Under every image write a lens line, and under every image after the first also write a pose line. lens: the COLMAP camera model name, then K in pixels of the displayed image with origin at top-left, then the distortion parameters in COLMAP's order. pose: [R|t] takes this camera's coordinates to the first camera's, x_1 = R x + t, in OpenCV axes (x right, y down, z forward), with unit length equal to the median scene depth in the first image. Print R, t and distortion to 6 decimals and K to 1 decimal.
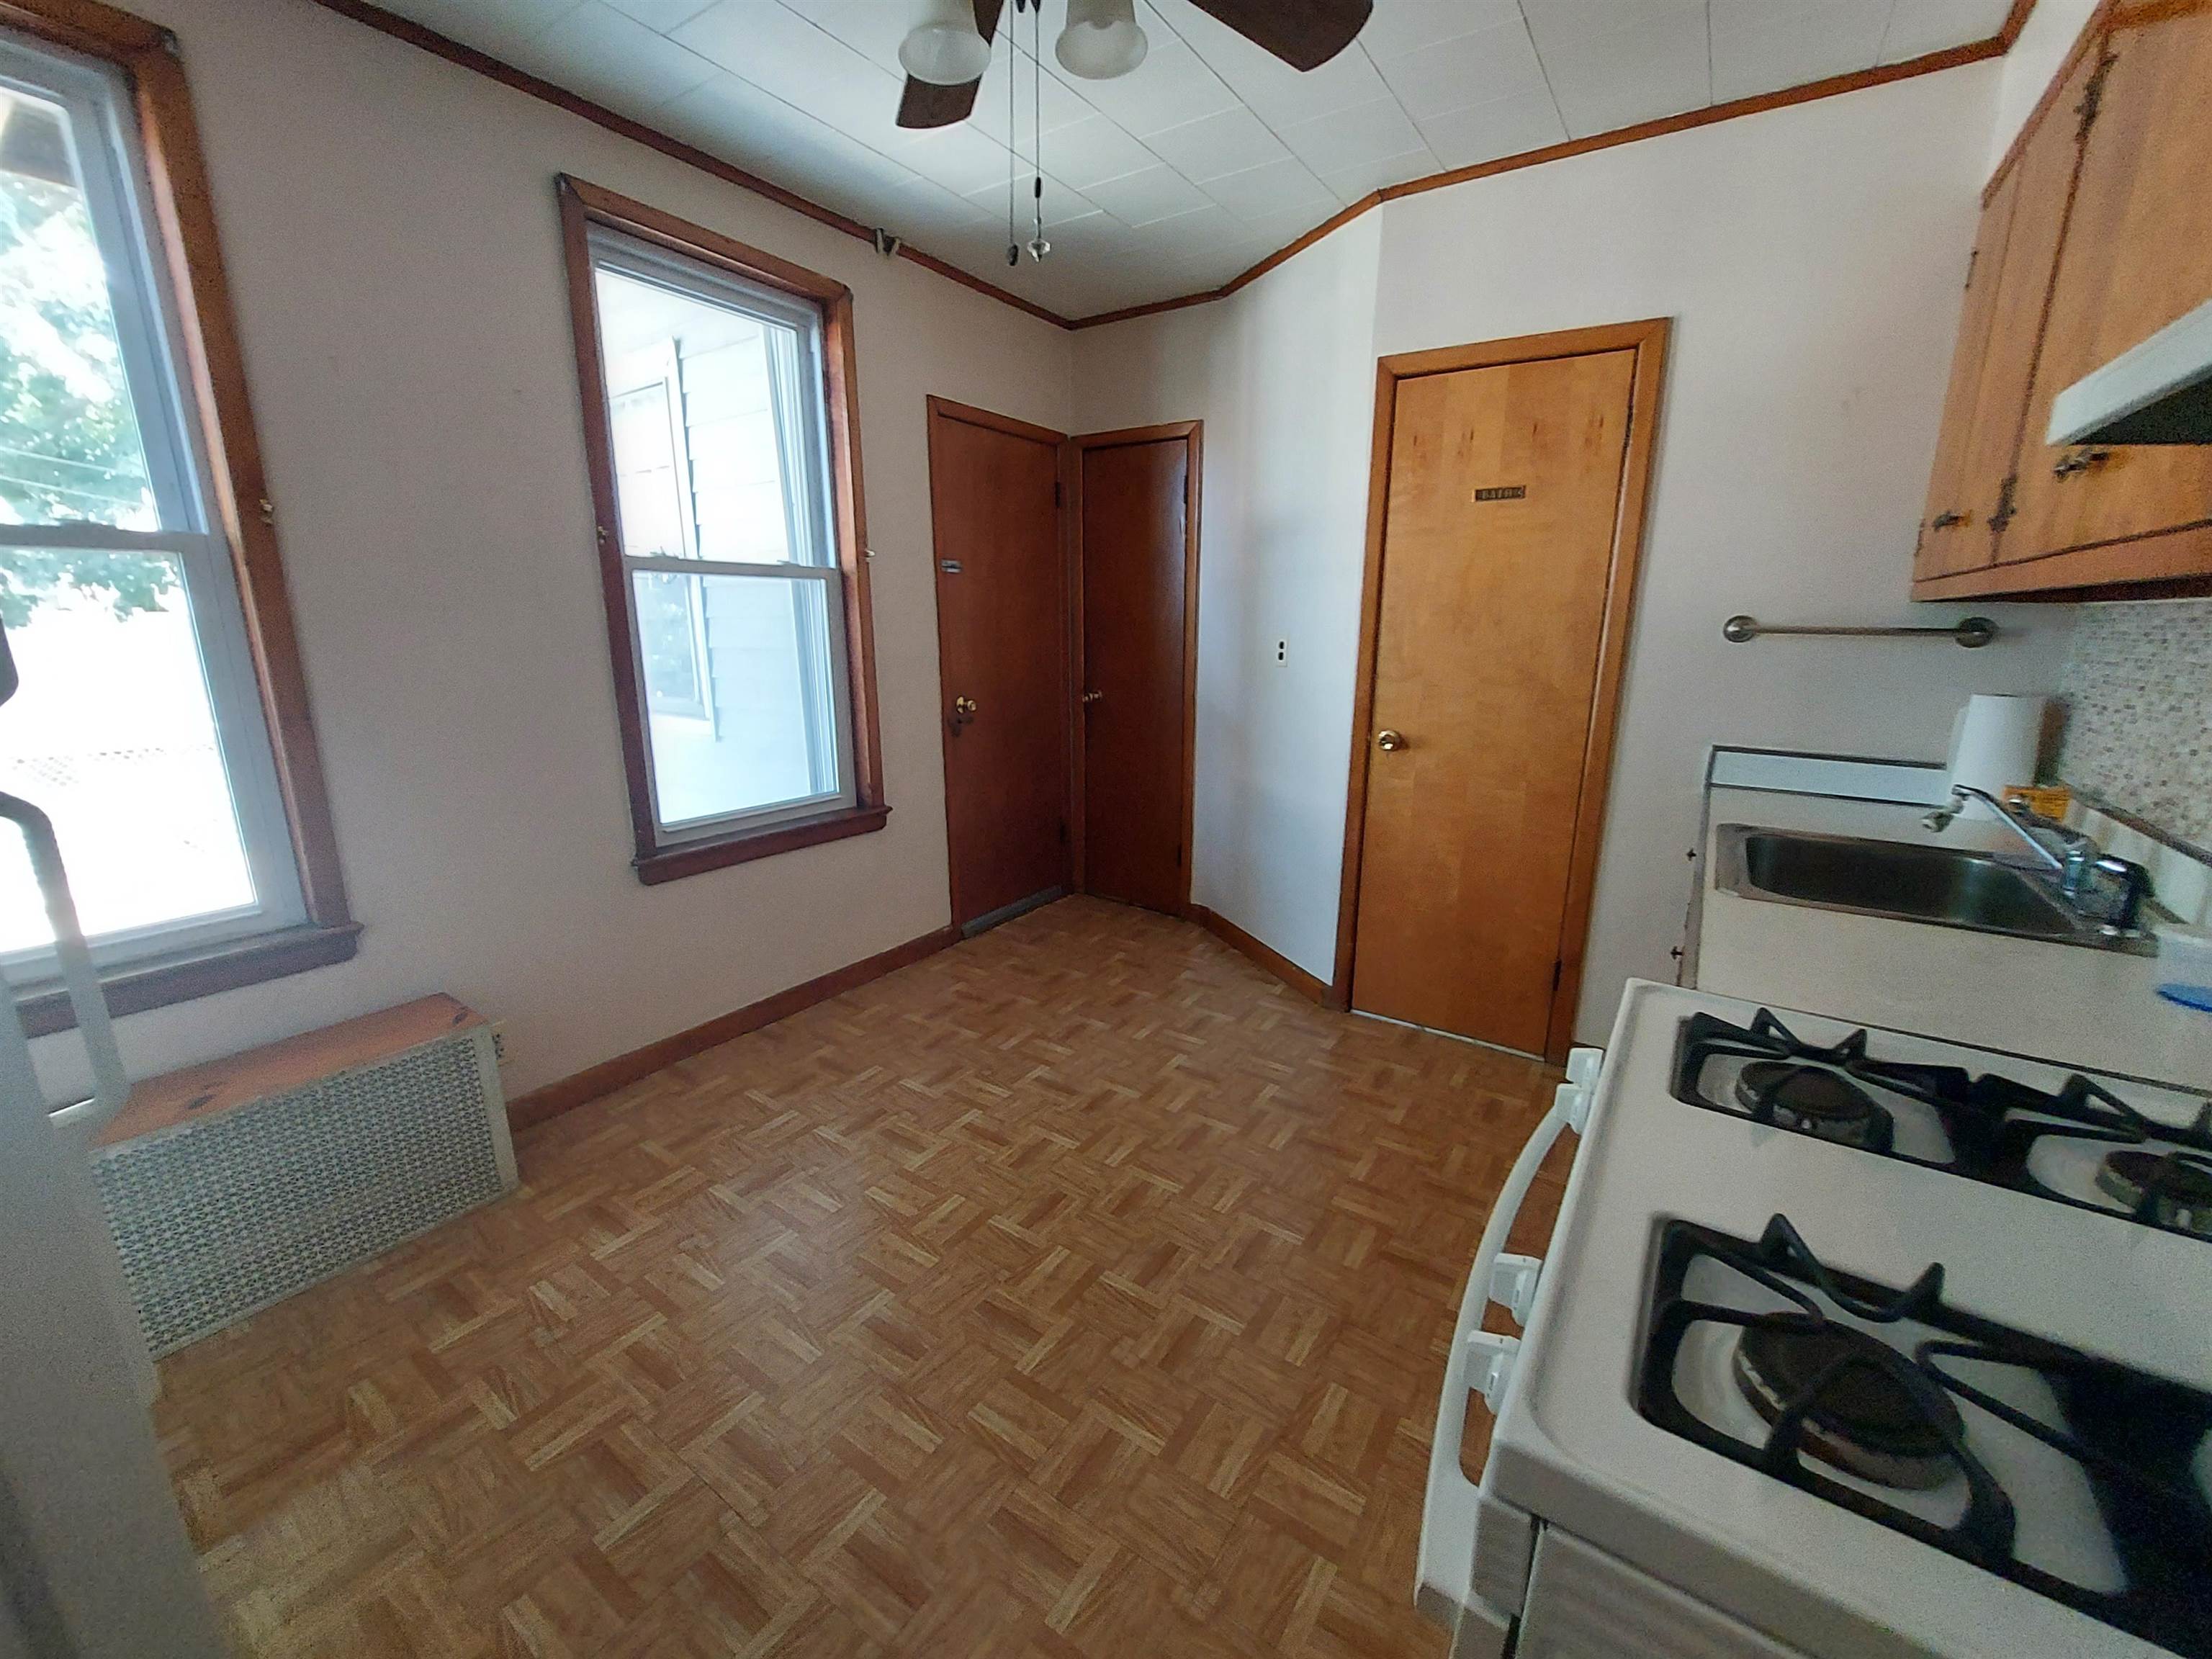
lens RADIAL K [[886.9, 0, 1089.7], [0, 886.9, 835.4], [0, 0, 1]] dist [-0.006362, -0.001112]
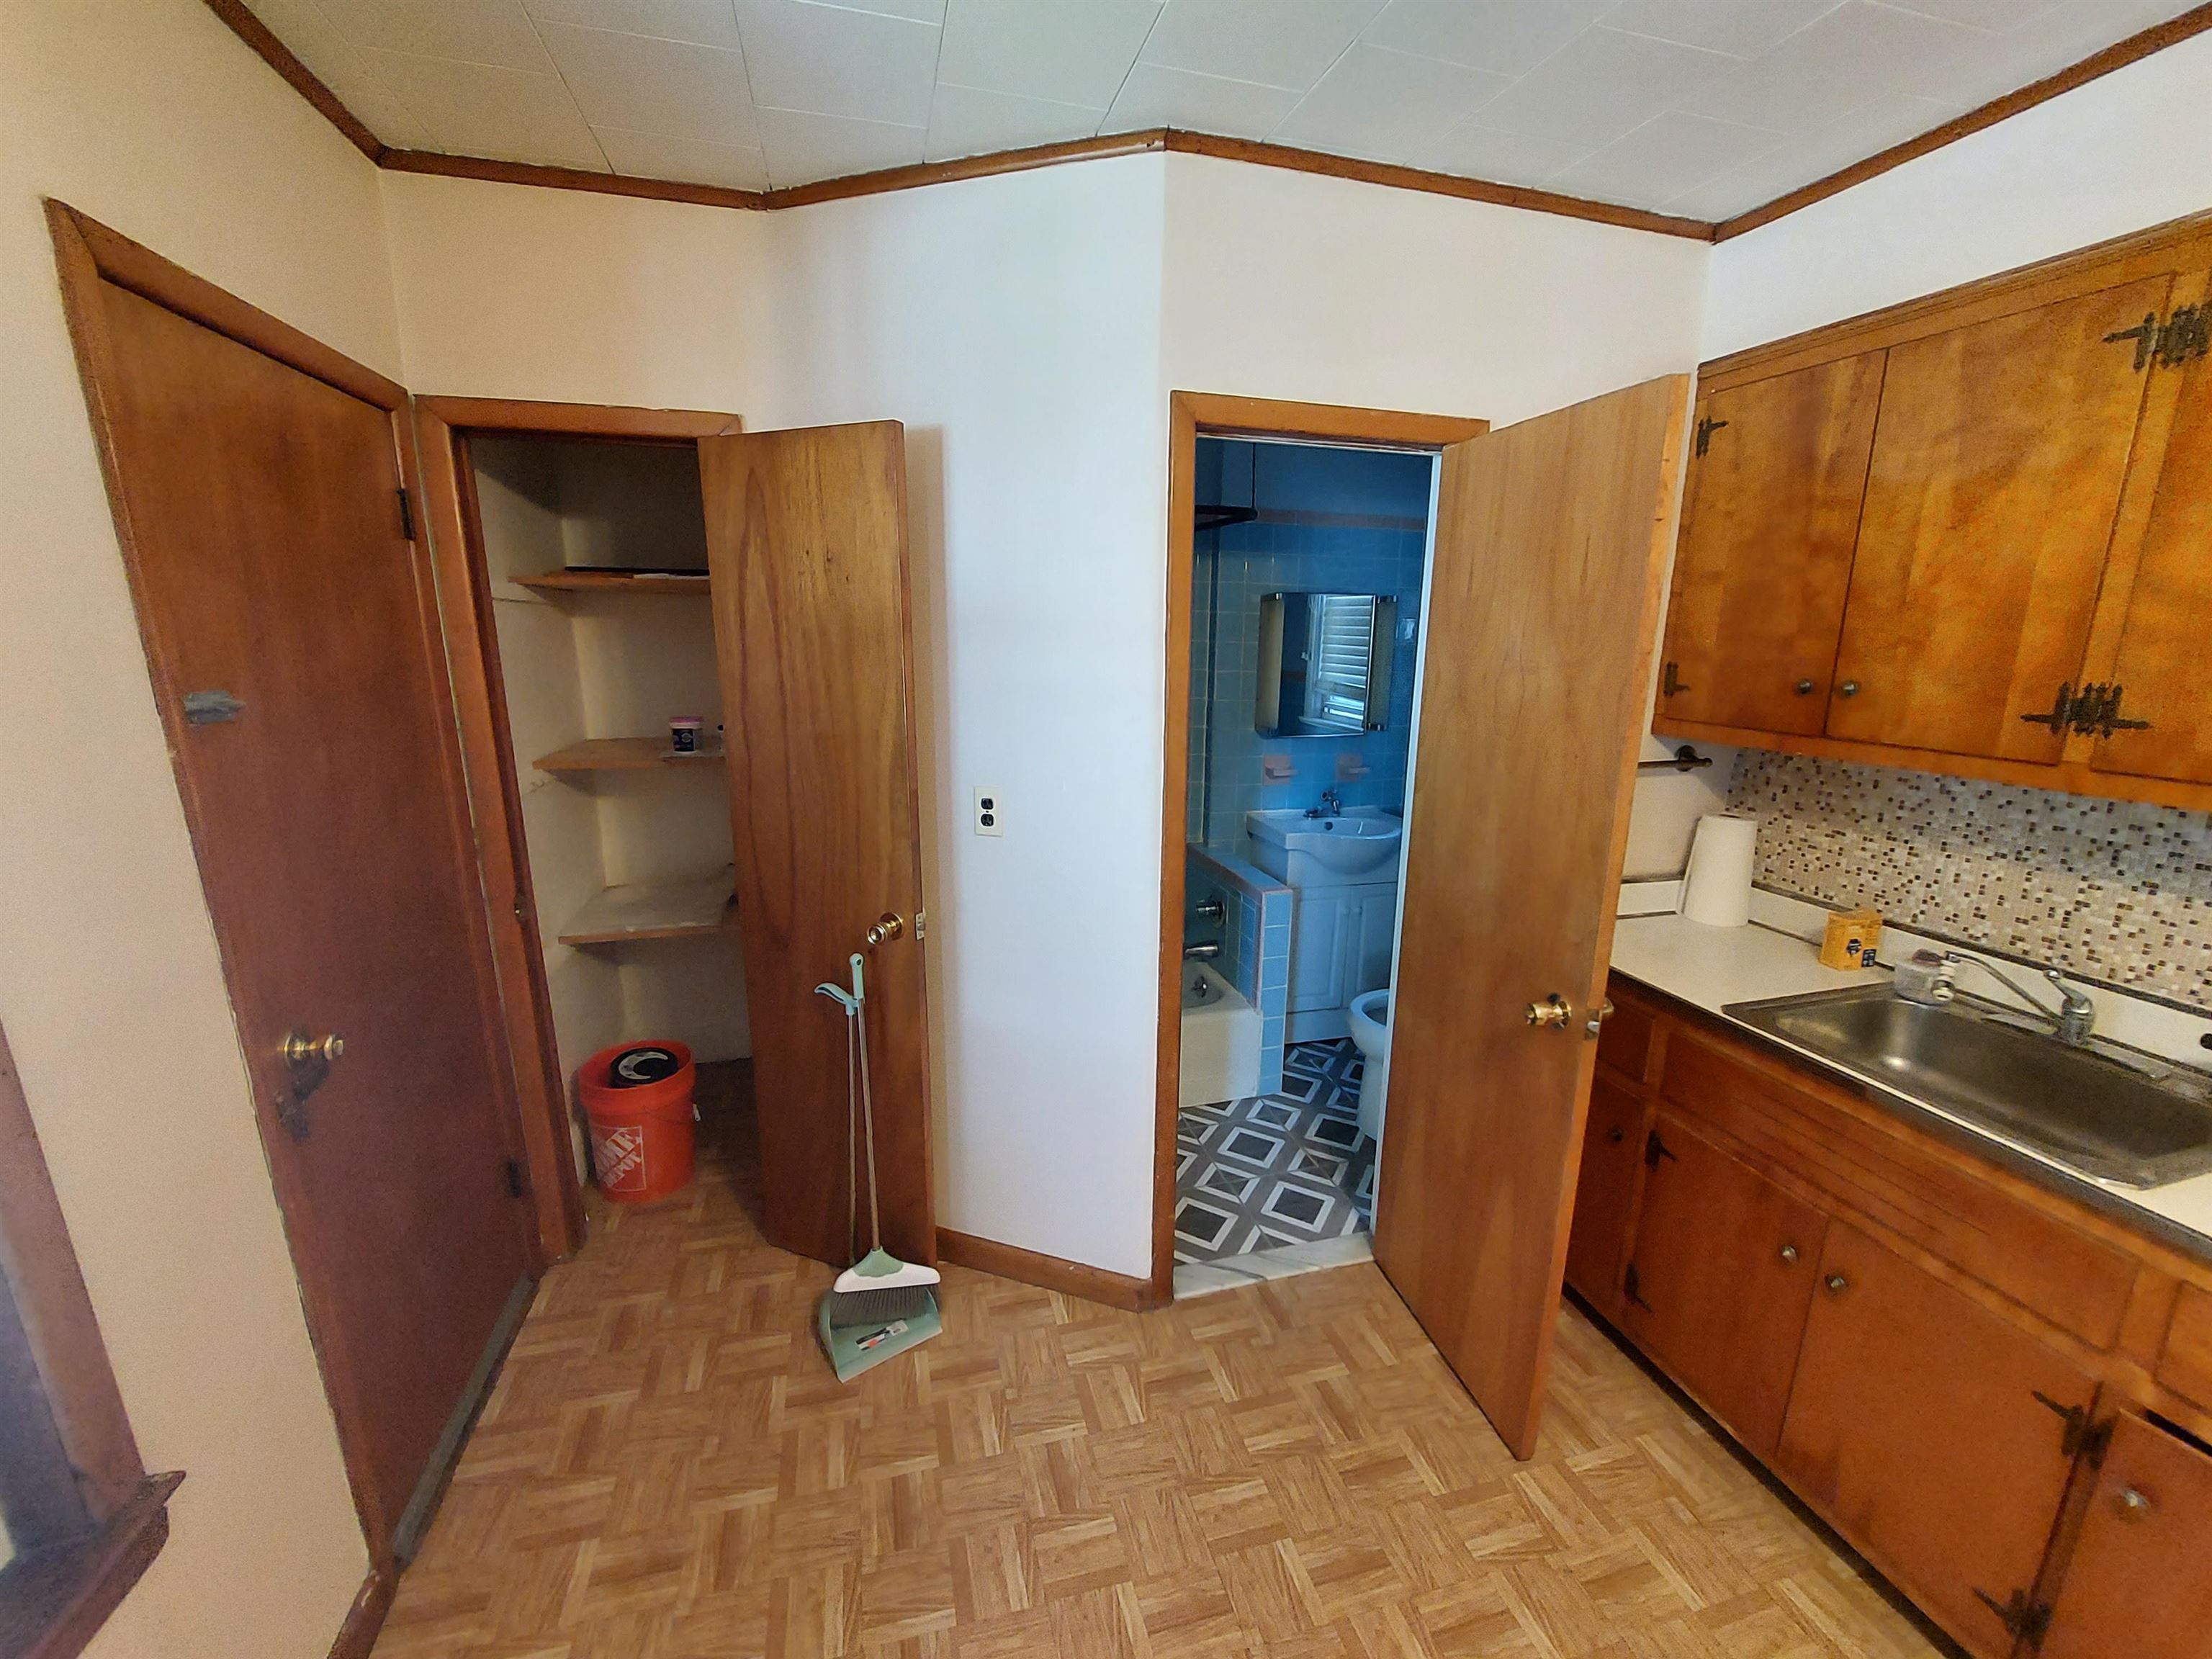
lens RADIAL K [[886.9, 0, 1107.2], [0, 886.9, 827.4], [0, 0, 1]] dist [-0.006362, -0.001112]
pose [[0.645100, -0.164936, 0.746085, -0.204492], [0.177592, 0.982050, 0.063546, -0.222665], [-0.743174, 0.091505, 0.662812, 0.515647]]
